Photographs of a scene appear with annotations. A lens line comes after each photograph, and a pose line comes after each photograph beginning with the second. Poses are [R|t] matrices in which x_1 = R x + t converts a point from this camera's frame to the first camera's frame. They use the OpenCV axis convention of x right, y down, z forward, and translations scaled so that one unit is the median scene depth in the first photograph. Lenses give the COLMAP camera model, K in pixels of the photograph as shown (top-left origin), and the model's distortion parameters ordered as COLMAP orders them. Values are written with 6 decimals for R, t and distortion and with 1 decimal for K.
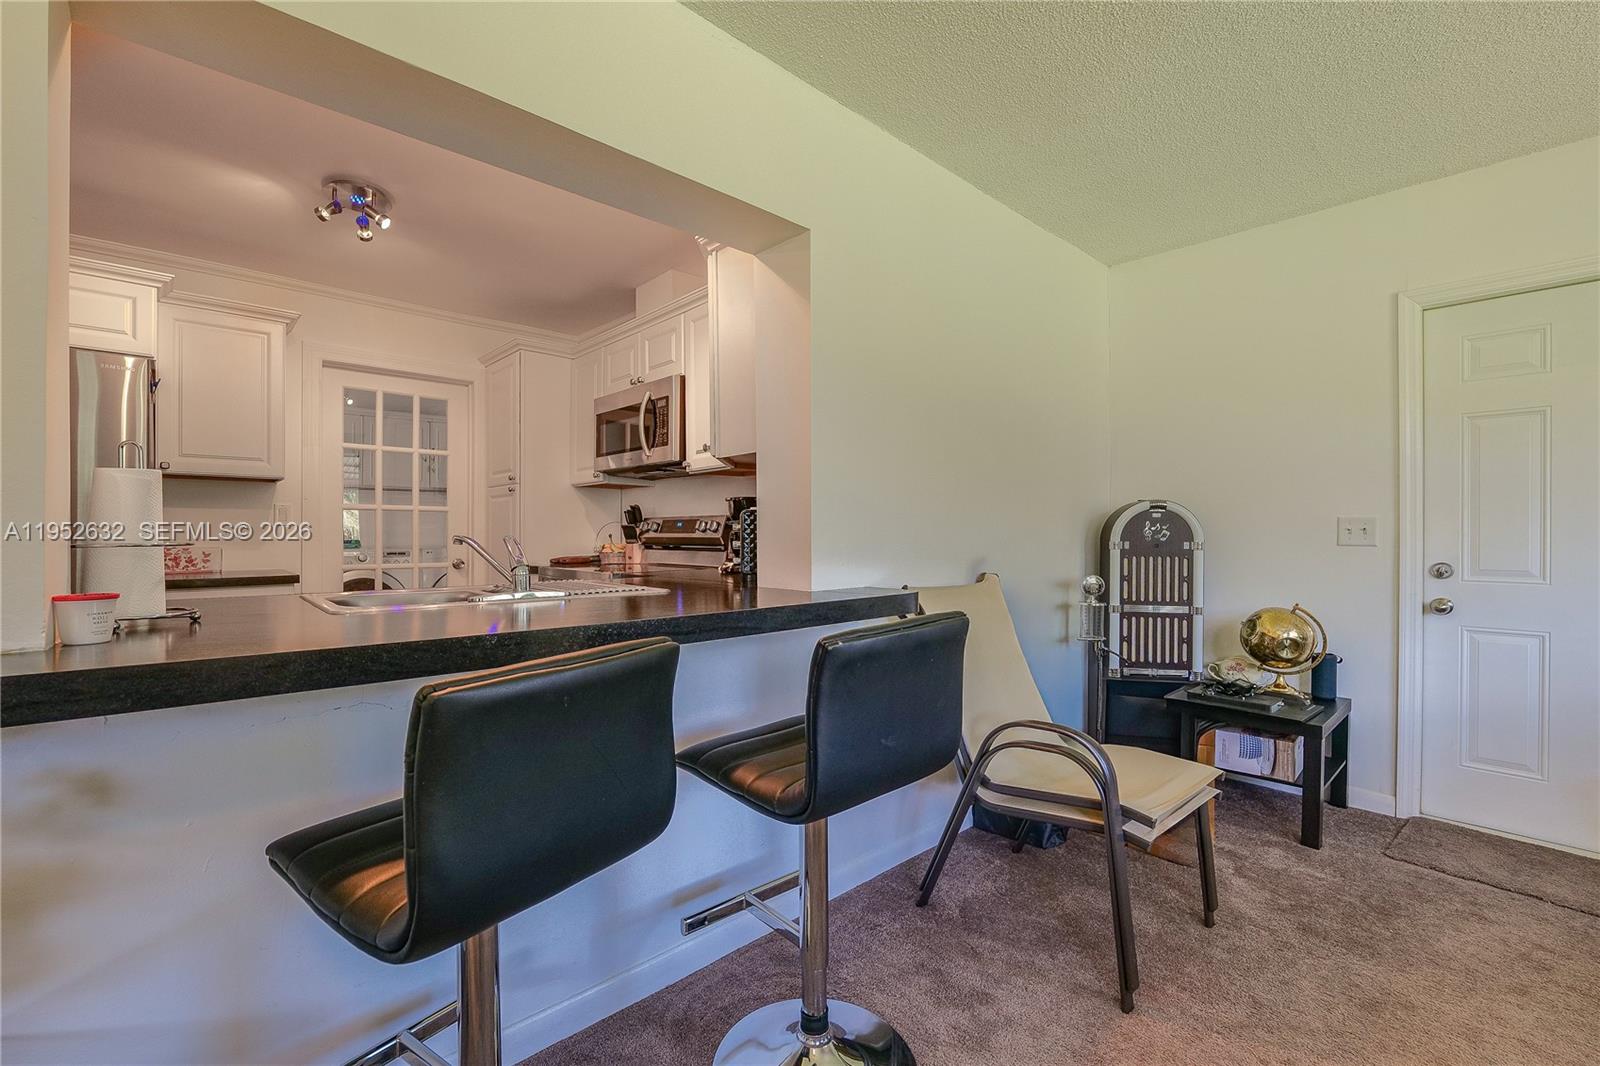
lens RADIAL K [[683.2, 0, 764.6], [0, 683.2, 535.3], [0, 0, 1]] dist [-0.001928, 0.000749]
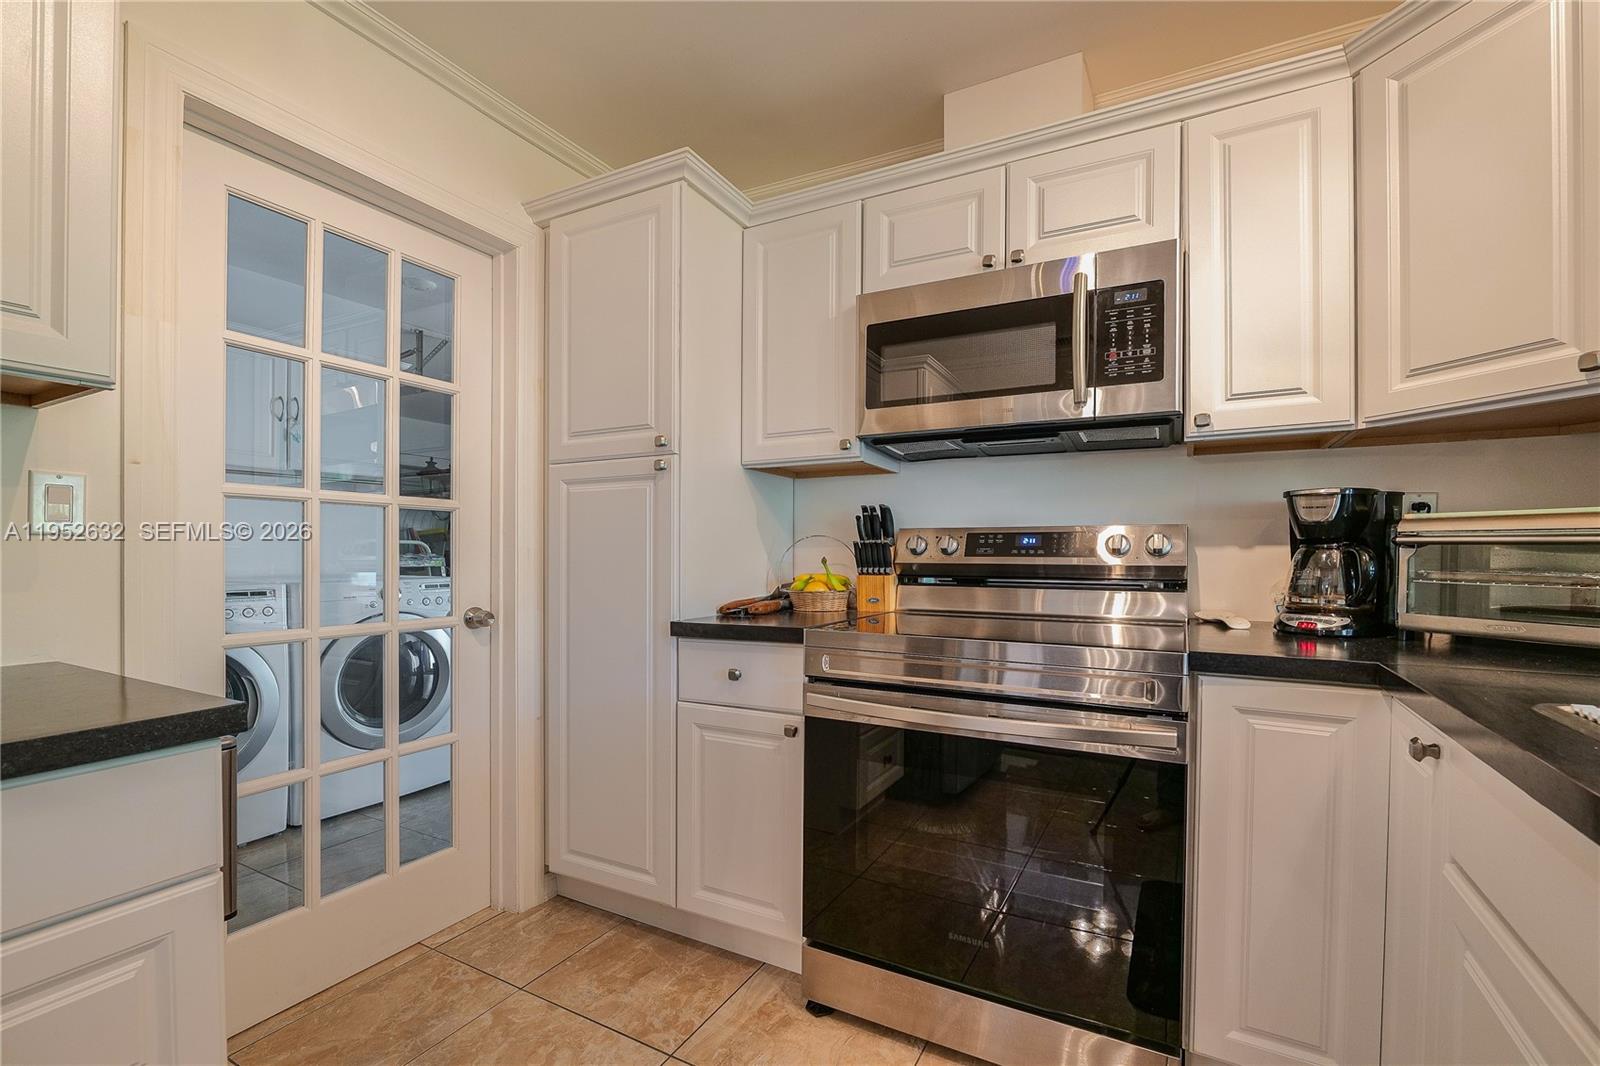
lens RADIAL K [[683.2, 0, 796.4], [0, 683.2, 549.3], [0, 0, 1]] dist [-0.001928, 0.000749]
pose [[0.931543, 0.004231, 0.363607, -0.457173], [-0.002466, 0.999983, -0.005319, -0.005311], [-0.363623, 0.004058, 0.931537, 0.514288]]
